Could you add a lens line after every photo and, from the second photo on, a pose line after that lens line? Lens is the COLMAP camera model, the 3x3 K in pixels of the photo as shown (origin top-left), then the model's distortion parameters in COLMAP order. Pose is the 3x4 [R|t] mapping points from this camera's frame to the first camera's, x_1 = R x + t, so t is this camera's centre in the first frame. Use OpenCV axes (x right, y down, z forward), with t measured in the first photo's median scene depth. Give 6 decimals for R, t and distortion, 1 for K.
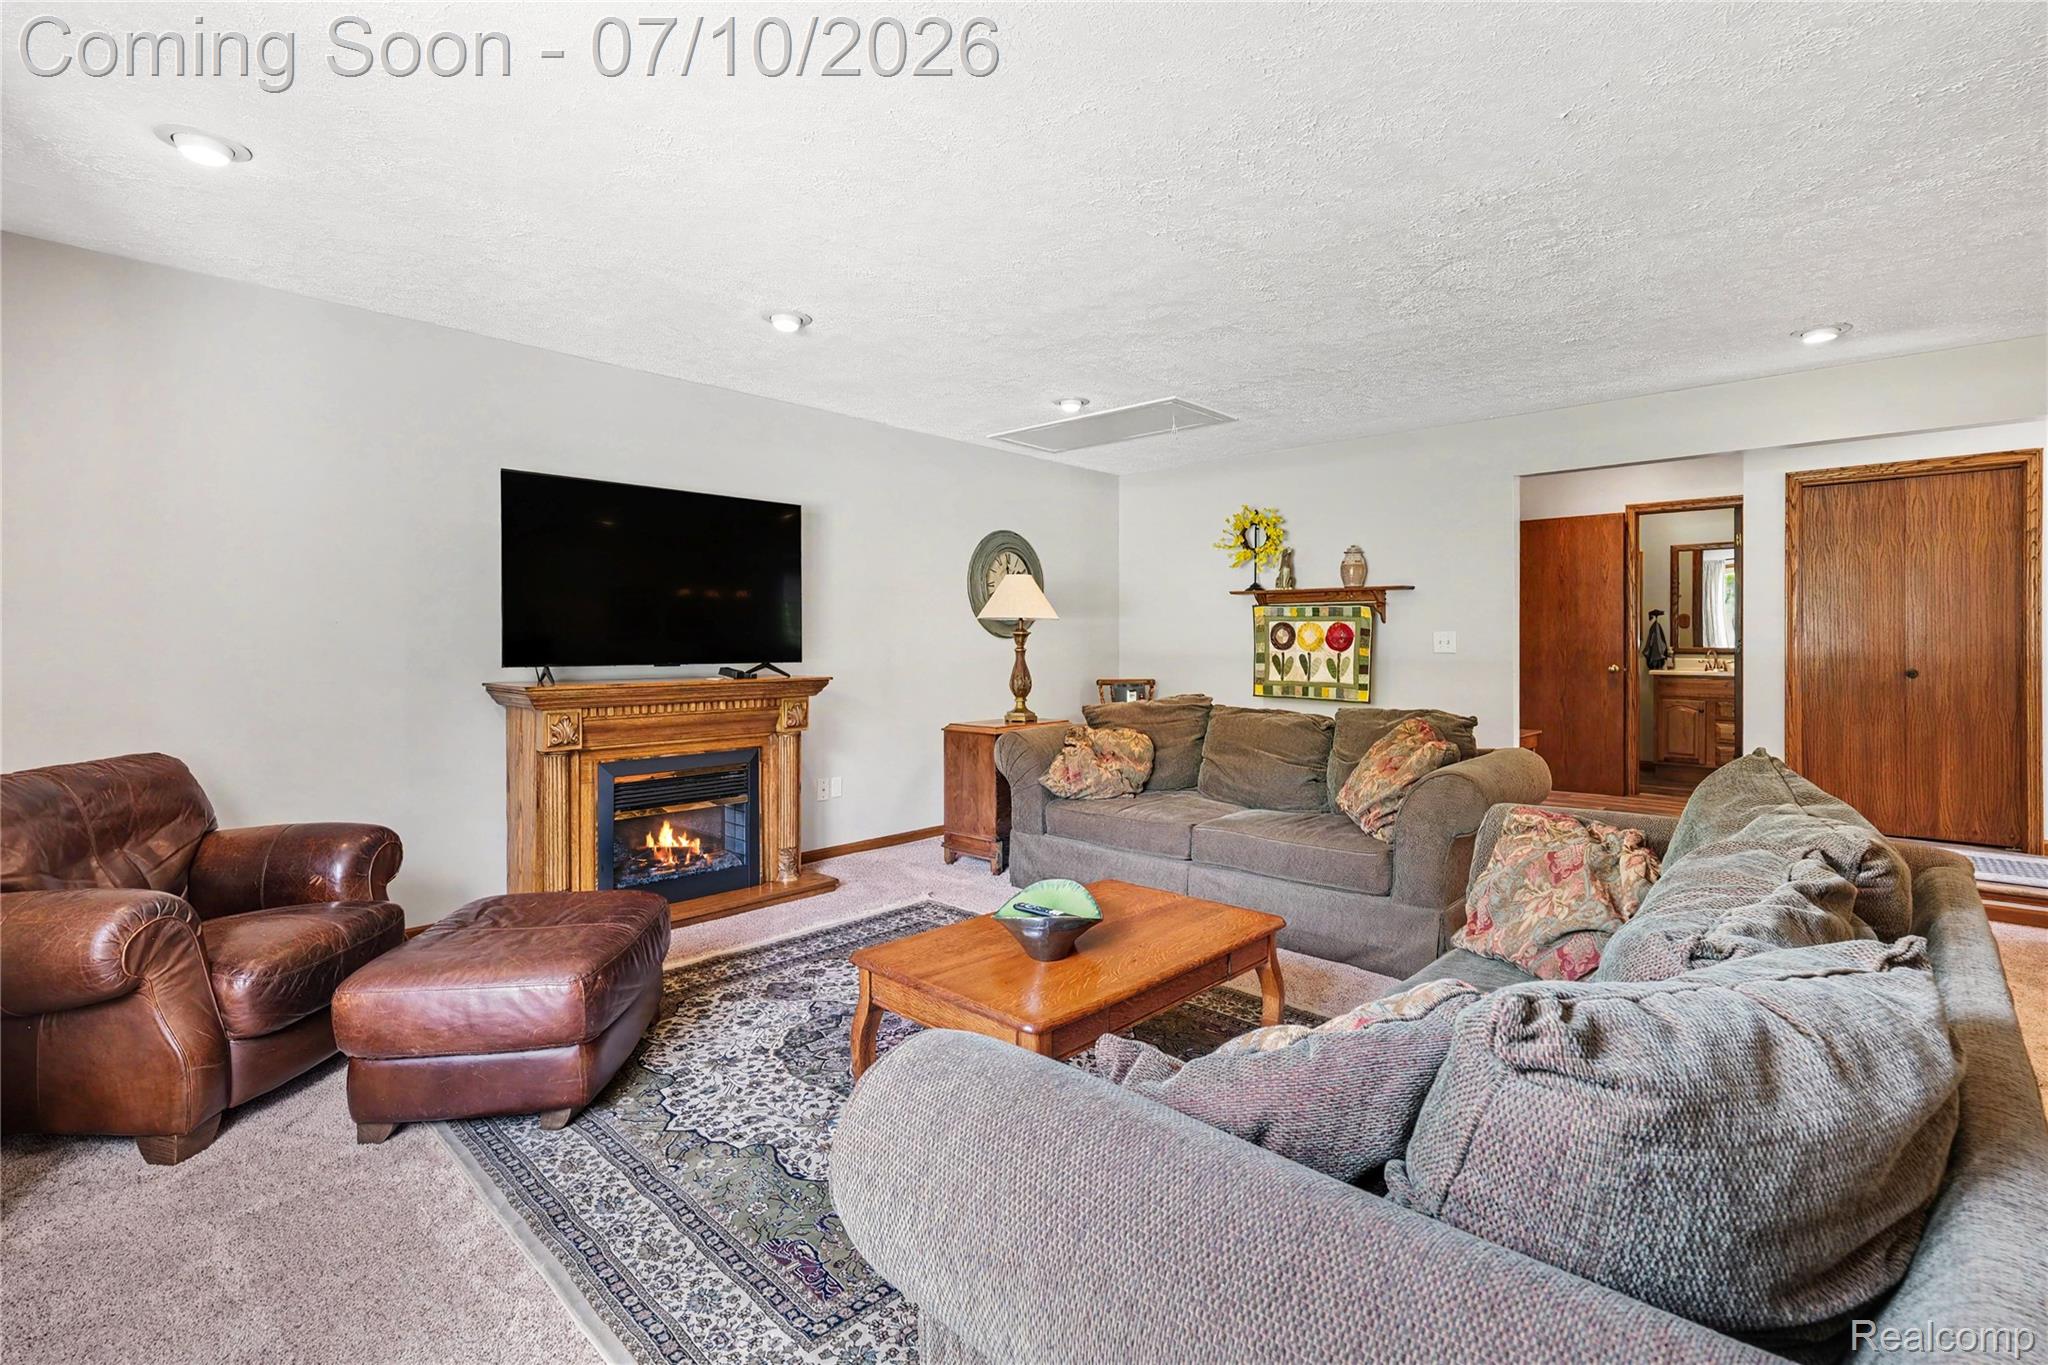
lens RADIAL K [[935.0, 0, 1011.9], [0, 935.0, 643.5], [0, 0, 1]] dist [-0.004680, -0.001471]
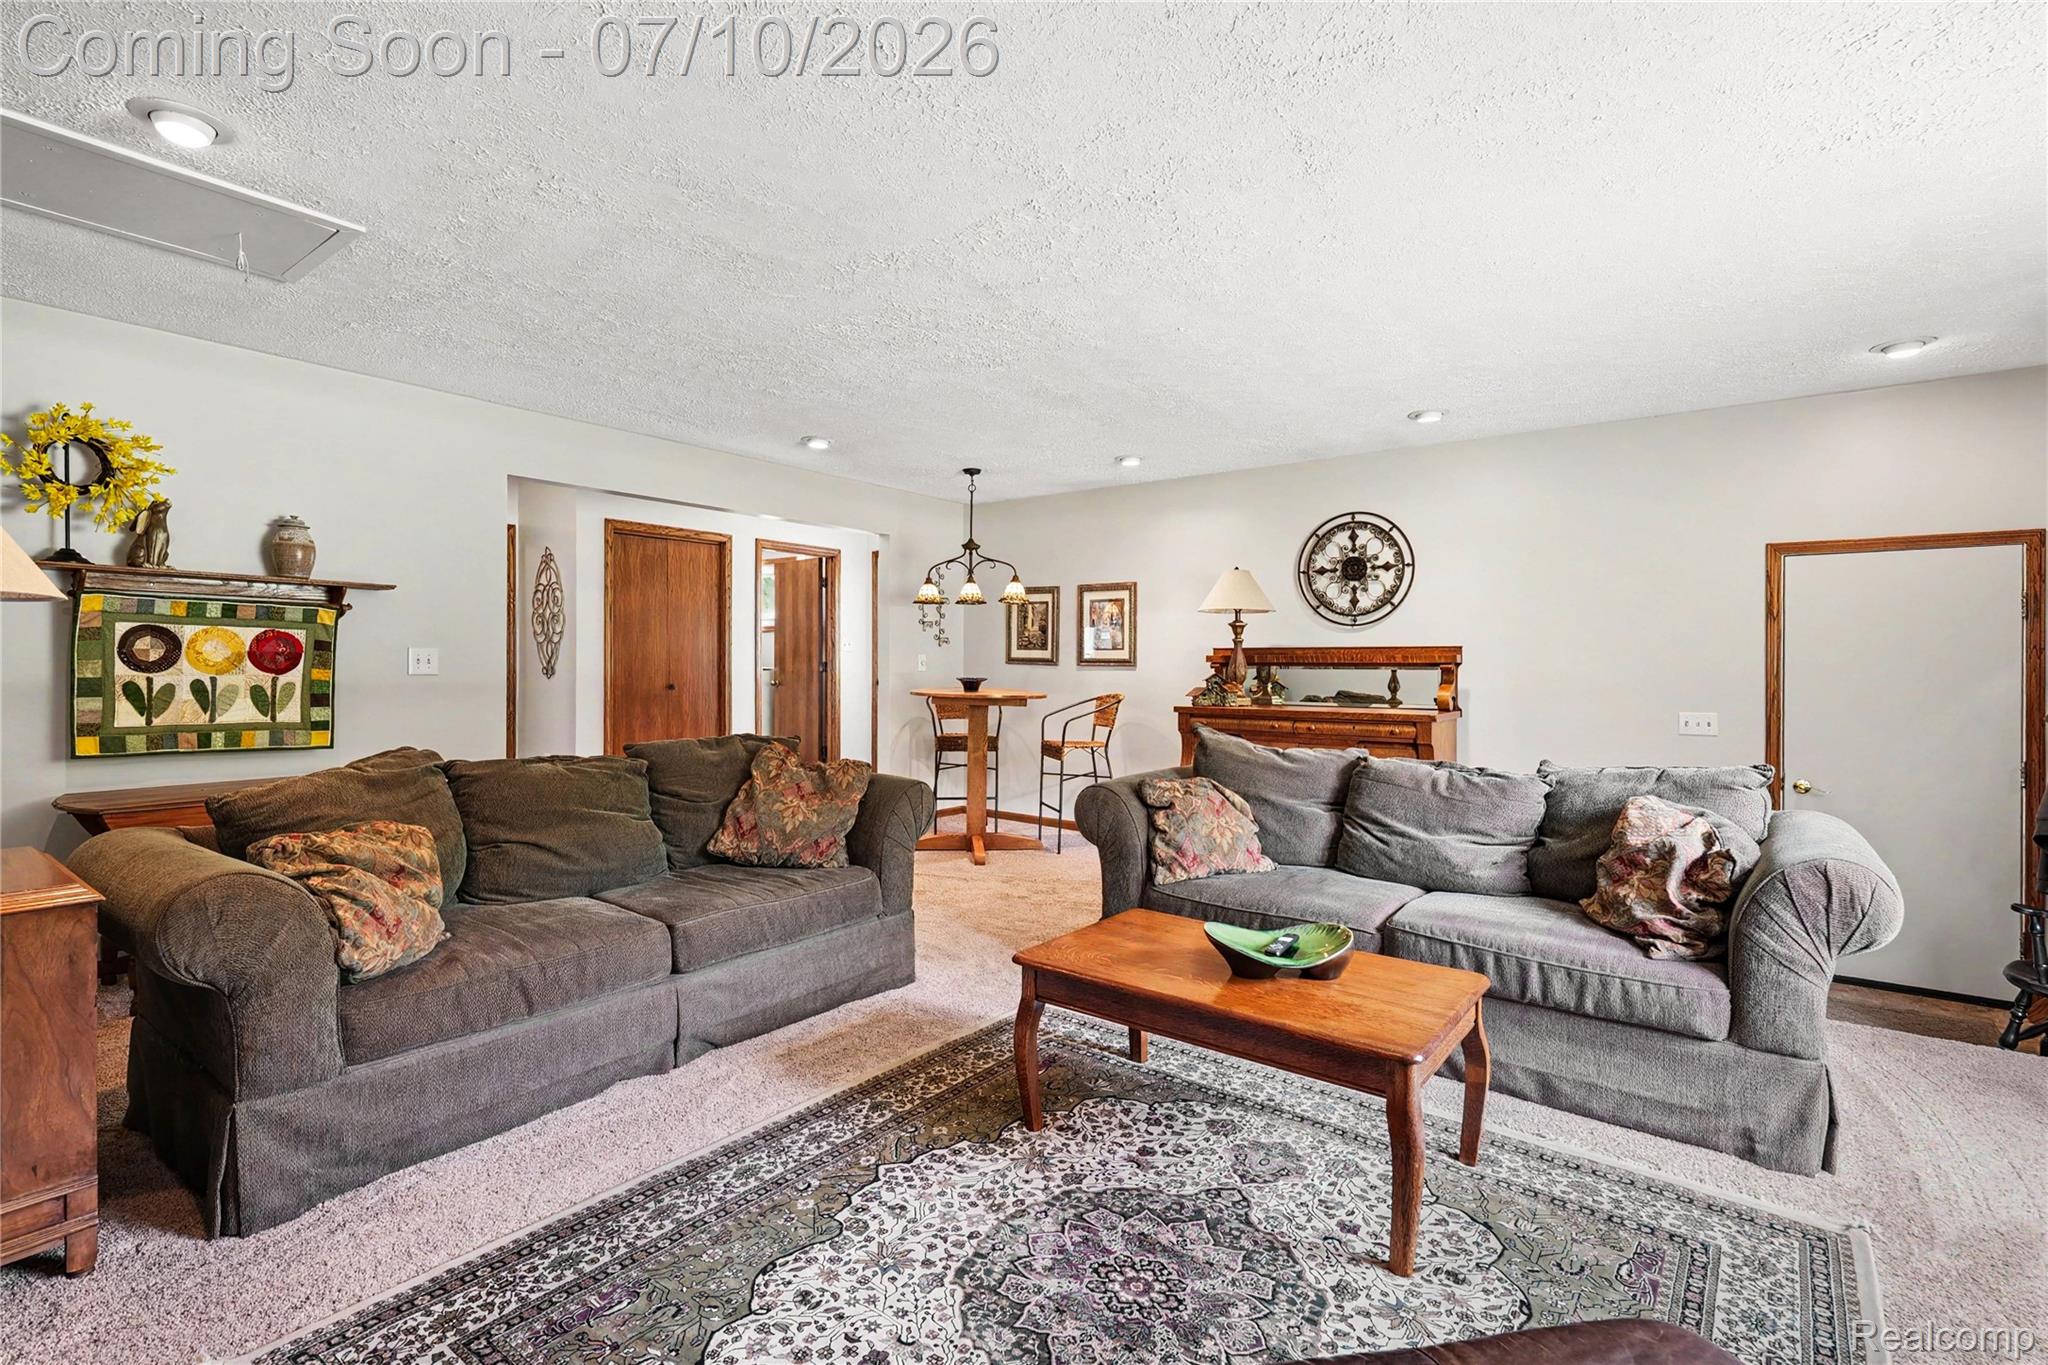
lens RADIAL K [[935.0, 0, 1023.2], [0, 935.0, 677.9], [0, 0, 1]] dist [-0.004680, -0.001471]
pose [[-0.114448, -0.012862, 0.993346, -0.349681], [-0.004922, 0.999911, 0.012380, 0.000573], [-0.993417, -0.003472, -0.114502, 0.543728]]
